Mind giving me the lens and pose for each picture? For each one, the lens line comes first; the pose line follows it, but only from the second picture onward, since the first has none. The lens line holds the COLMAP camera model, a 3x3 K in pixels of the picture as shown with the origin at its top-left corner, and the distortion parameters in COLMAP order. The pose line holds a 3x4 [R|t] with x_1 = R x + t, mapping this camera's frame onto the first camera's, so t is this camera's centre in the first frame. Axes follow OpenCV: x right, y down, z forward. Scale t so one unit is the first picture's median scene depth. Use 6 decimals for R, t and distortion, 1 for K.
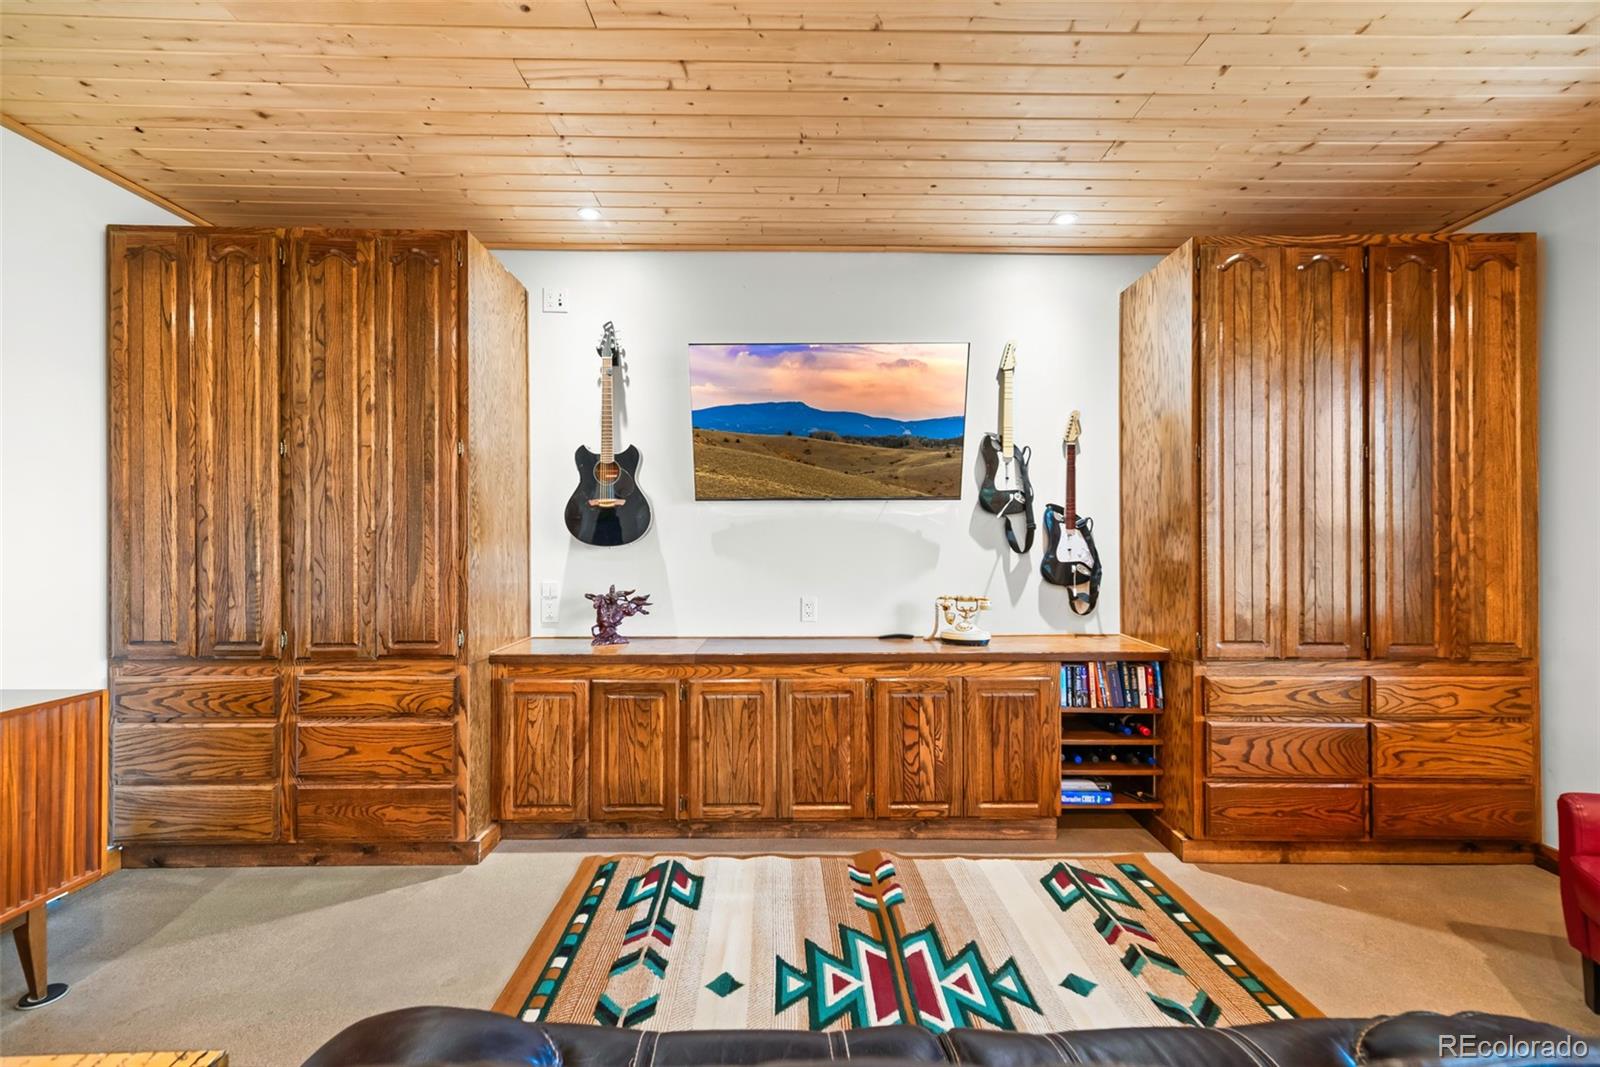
lens RADIAL K [[729.6, 0, 764.1], [0, 729.6, 537.1], [0, 0, 1]] dist [0.007949, 0.000195]
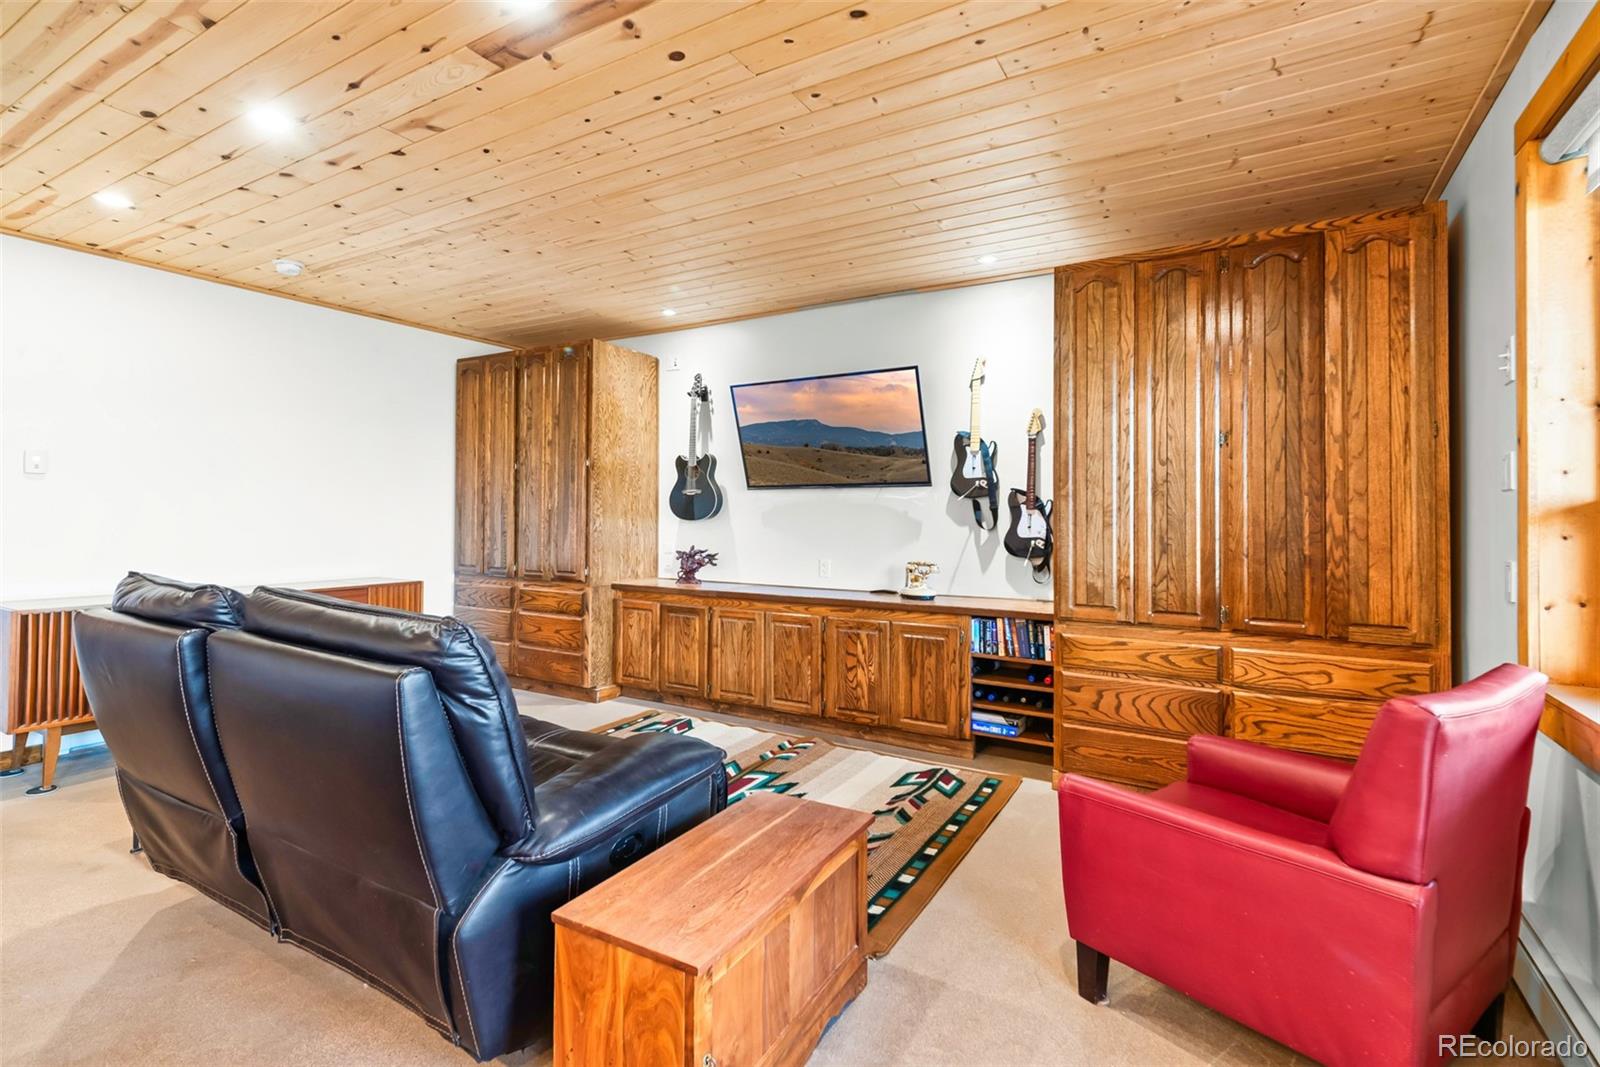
lens RADIAL K [[707.0, 0, 776.9], [0, 707.0, 508.2], [0, 0, 1]] dist [0.002739, 0.000458]
pose [[0.868100, 0.000101, -0.496389, 0.763505], [-0.006647, 0.999913, -0.011421, 0.003220], [0.496344, 0.013214, 0.868025, -0.229762]]
